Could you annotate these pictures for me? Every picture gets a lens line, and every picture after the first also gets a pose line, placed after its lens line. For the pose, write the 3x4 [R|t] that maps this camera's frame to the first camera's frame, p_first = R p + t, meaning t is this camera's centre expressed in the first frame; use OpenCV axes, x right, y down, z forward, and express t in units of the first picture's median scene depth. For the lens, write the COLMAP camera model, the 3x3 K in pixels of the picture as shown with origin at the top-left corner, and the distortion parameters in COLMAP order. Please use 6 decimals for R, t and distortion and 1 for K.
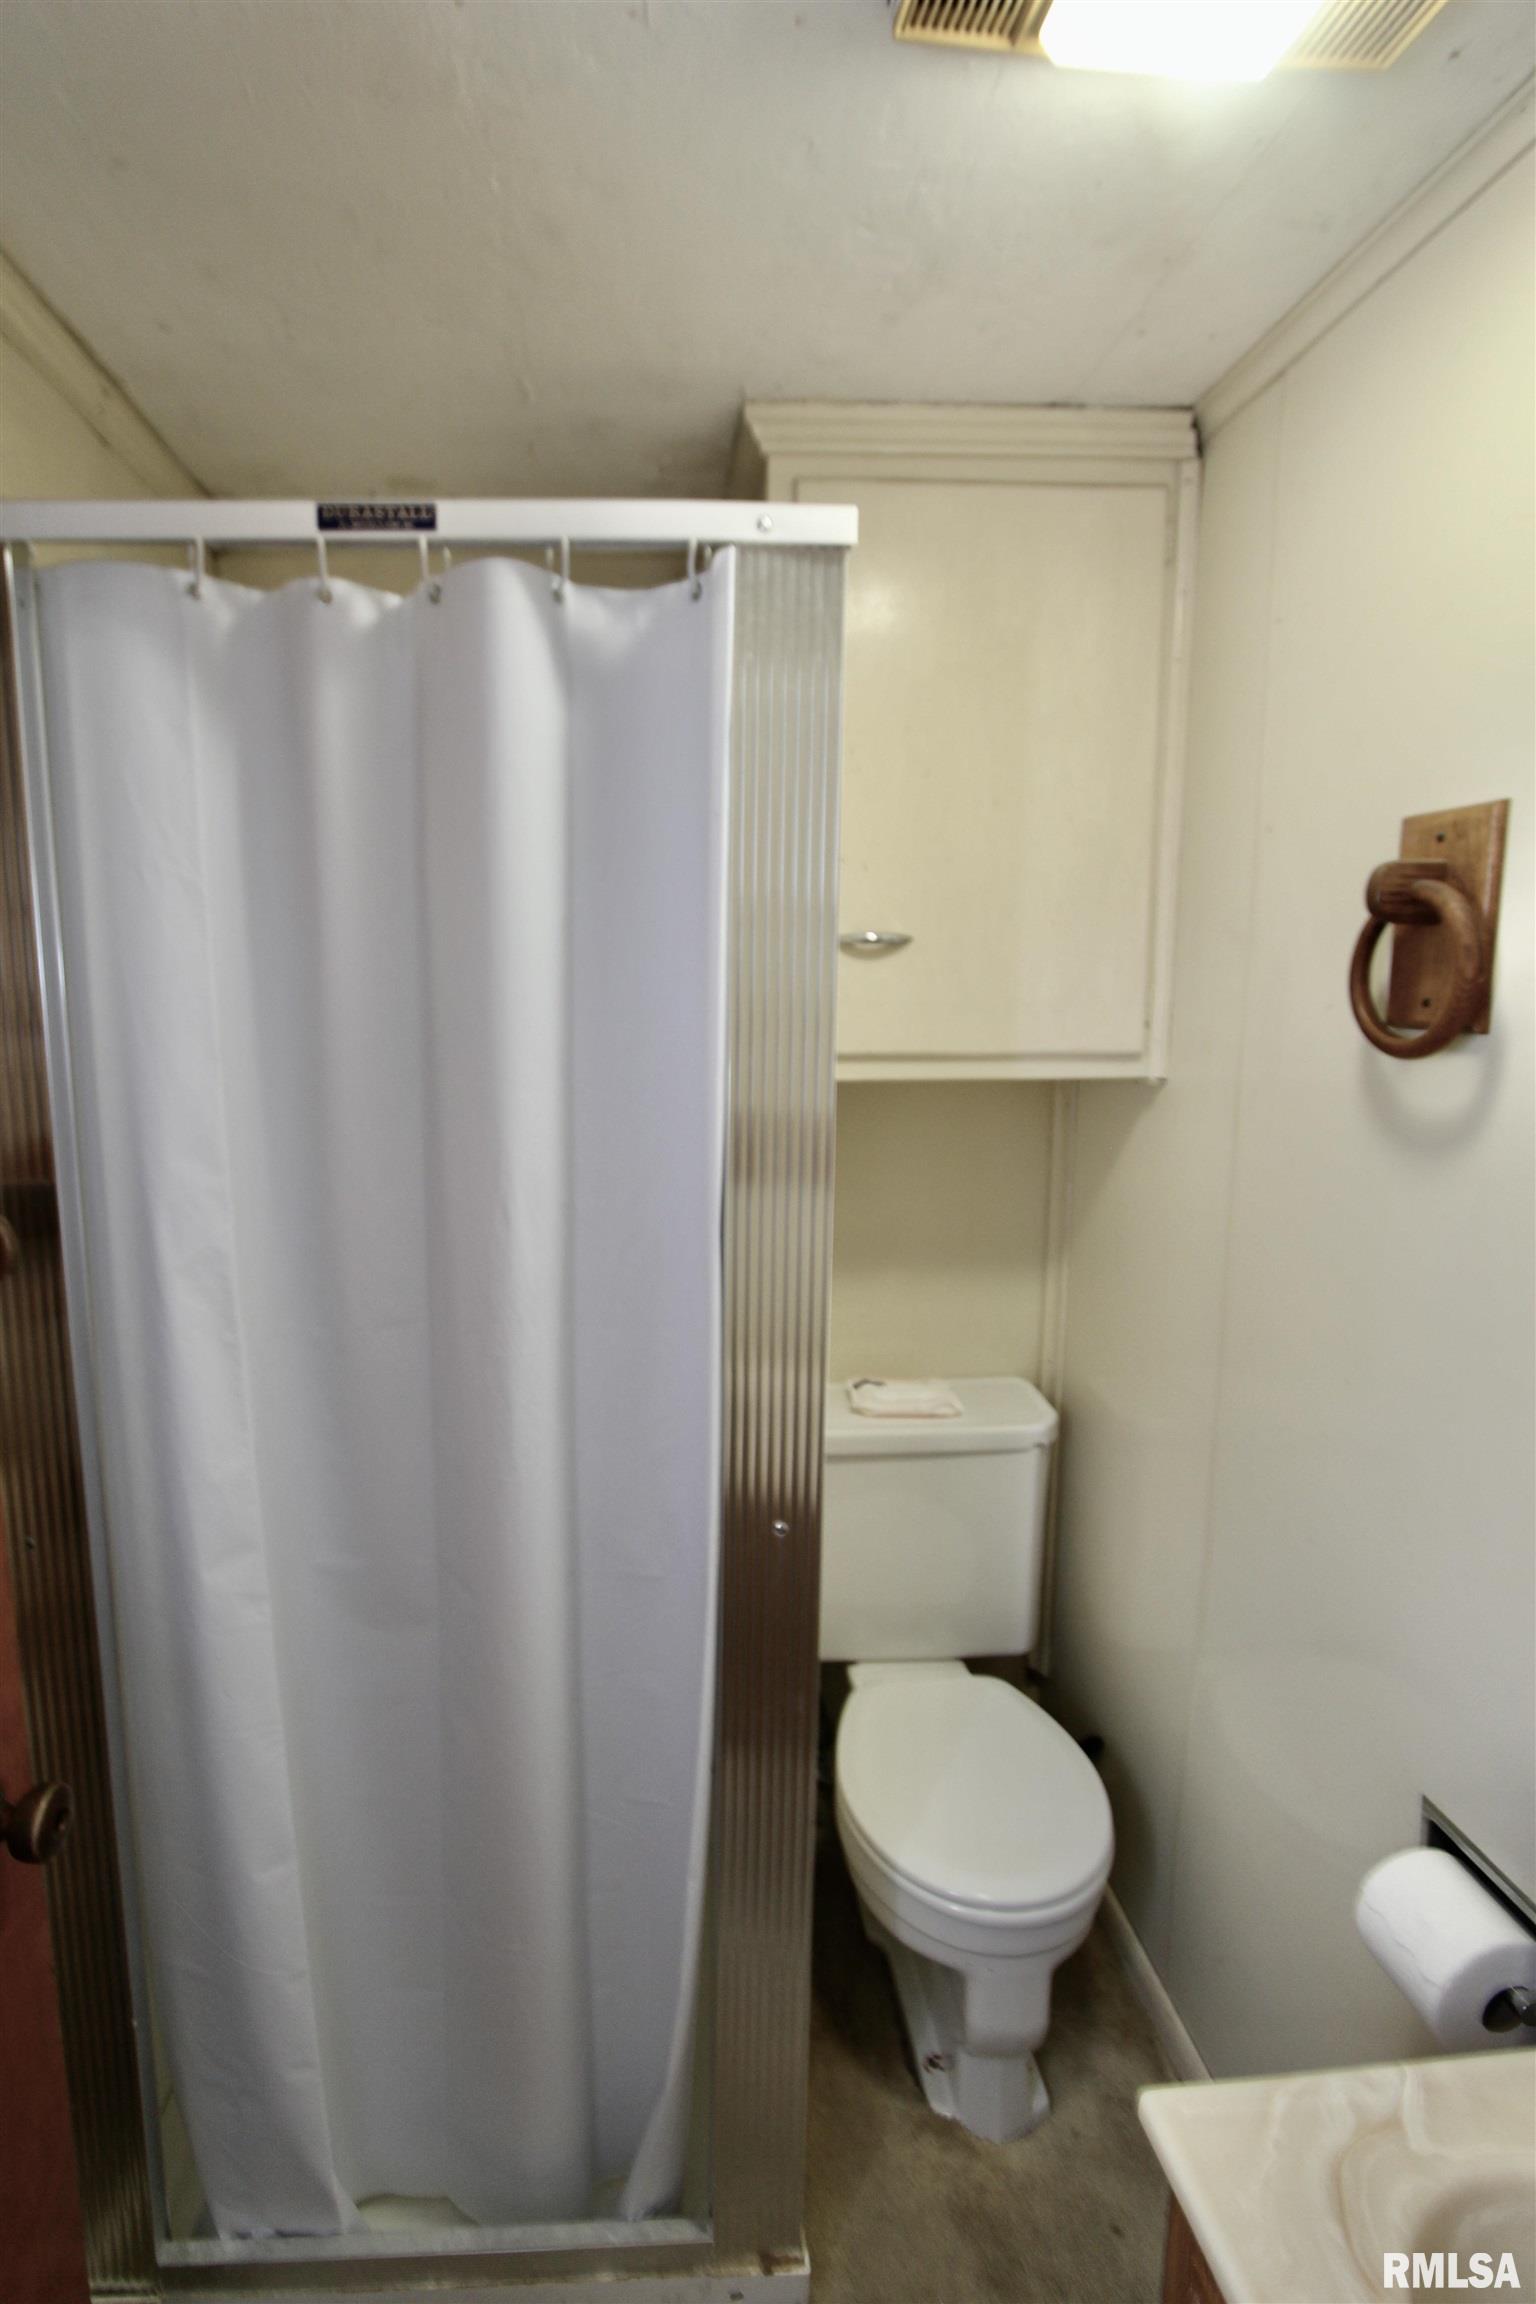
lens RADIAL K [[1066.9, 0, 668.8], [0, 1066.9, 1145.5], [0, 0, 1]] dist [-0.014861, 0.001098]
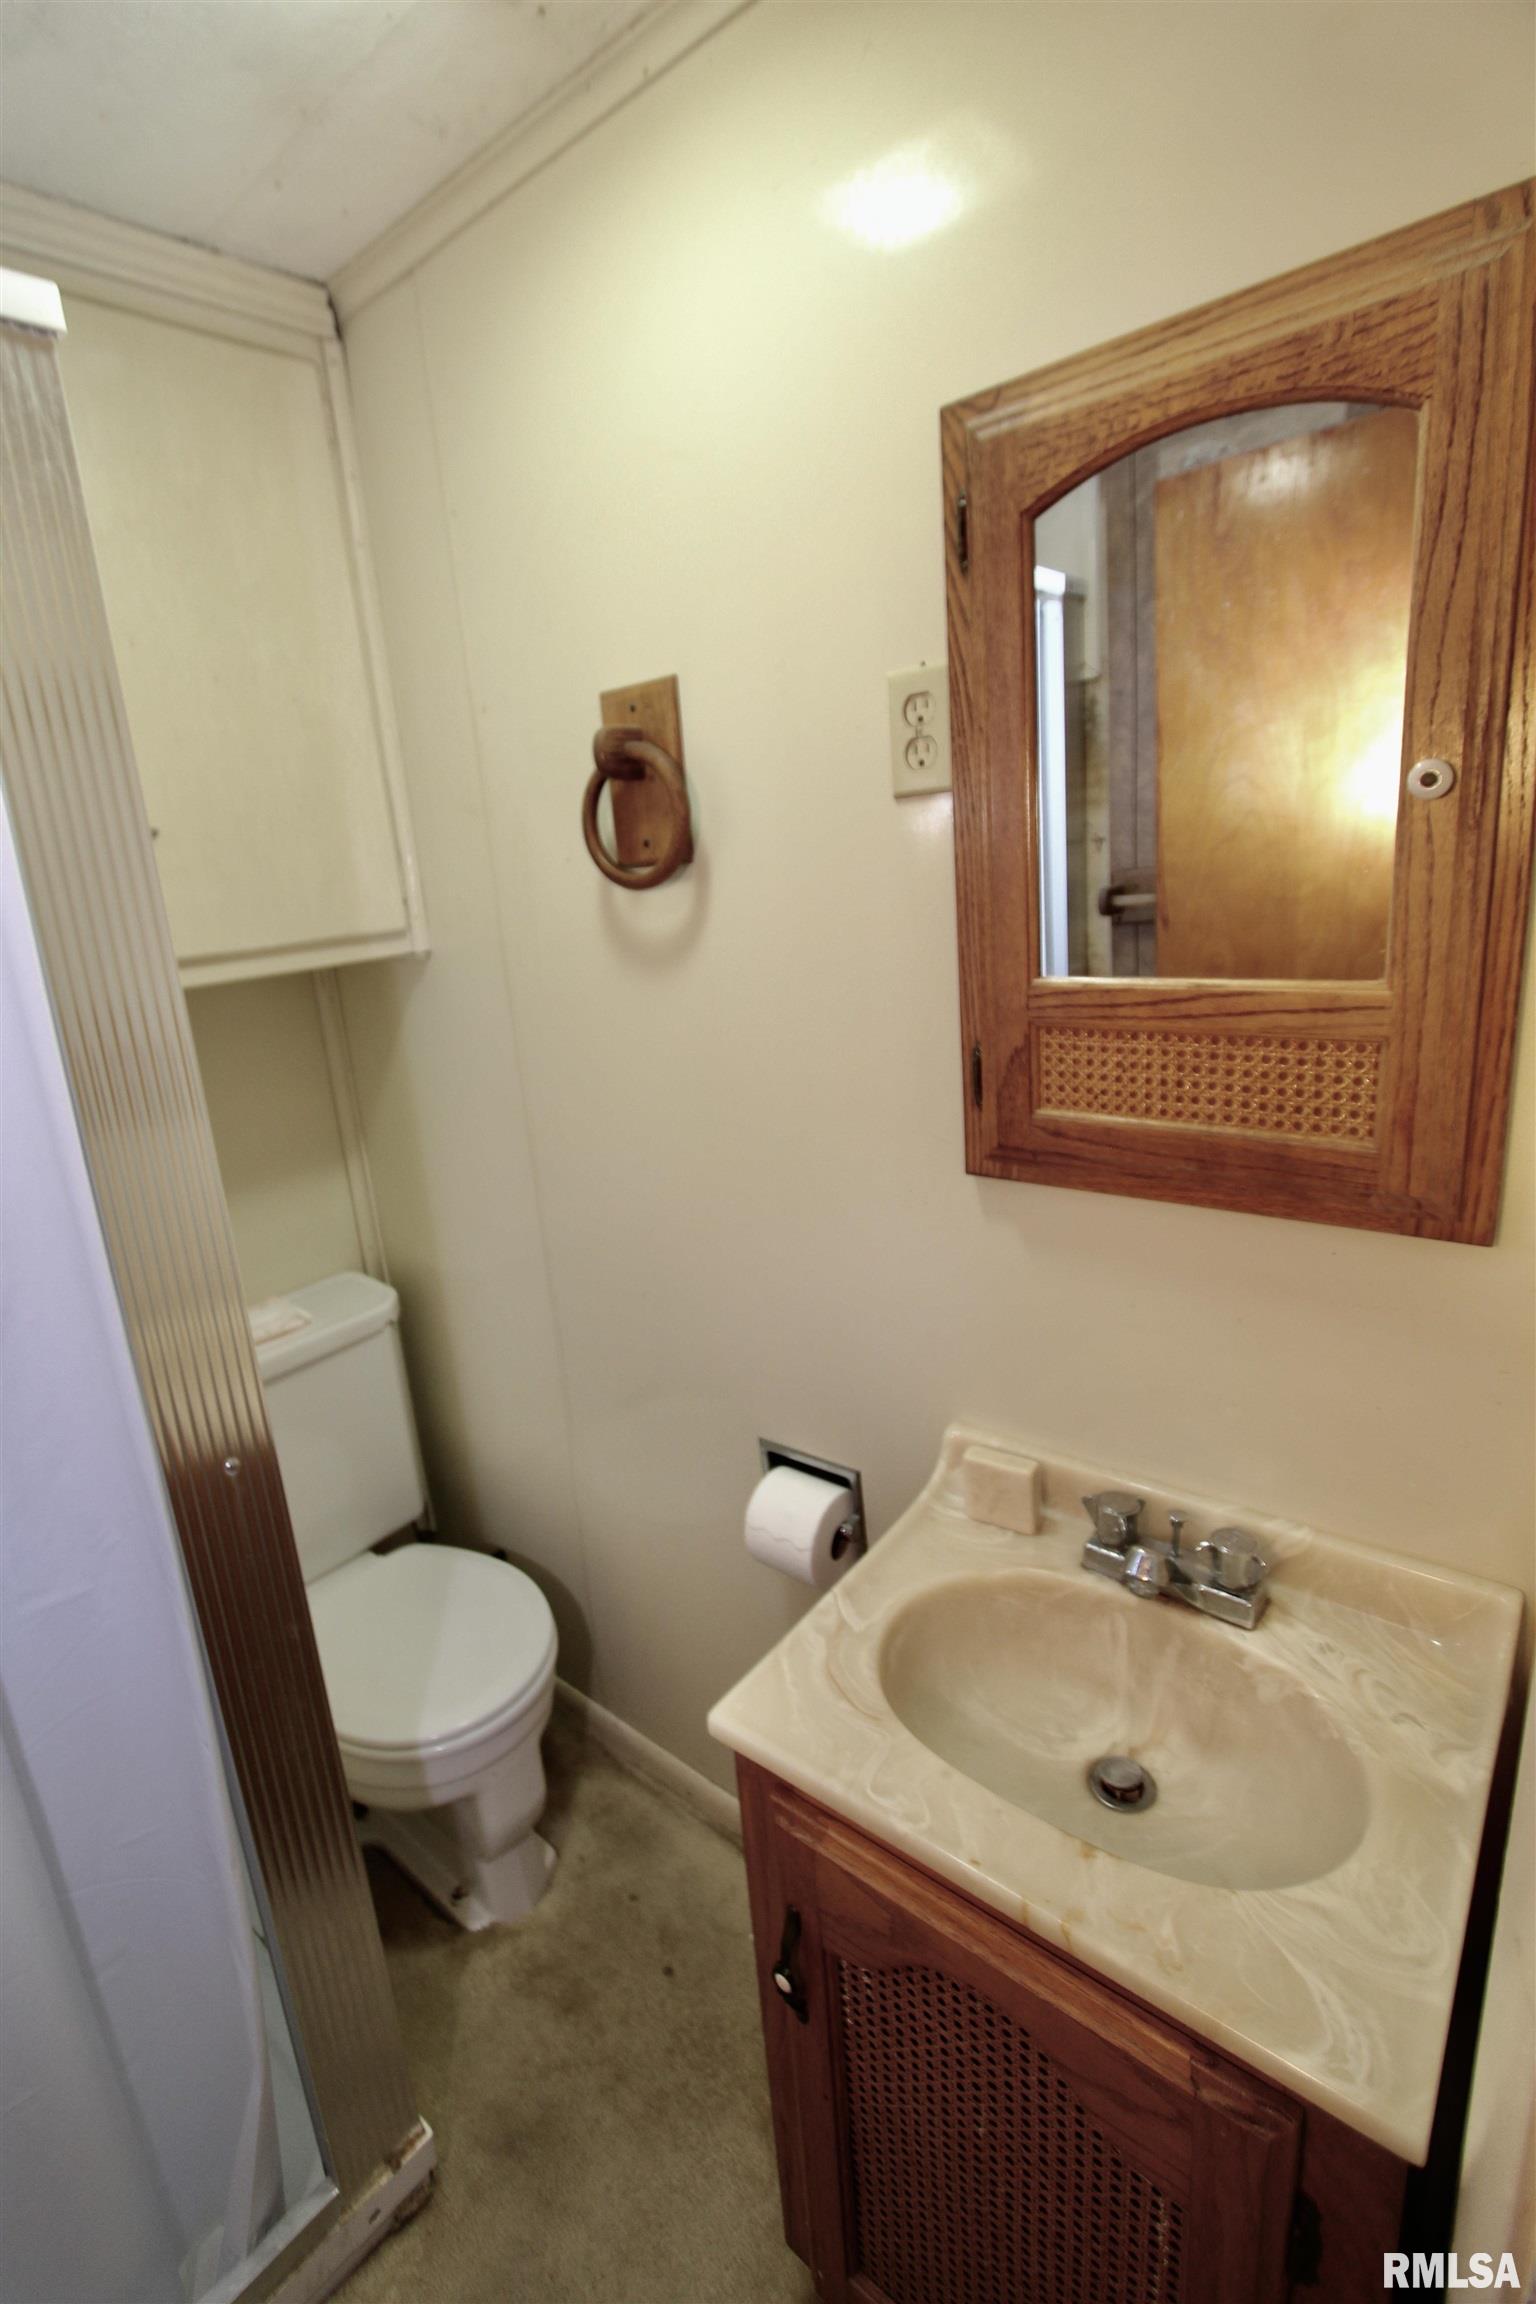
lens RADIAL K [[1057.0, 0, 700.3], [0, 1057.0, 1148.2], [0, 0, 1]] dist [-0.016591, 0.002379]
pose [[0.701628, -0.246562, 0.668525, -0.128940], [0.200034, 0.968651, 0.147314, 0.033278], [-0.683890, 0.030368, 0.728953, 0.040367]]
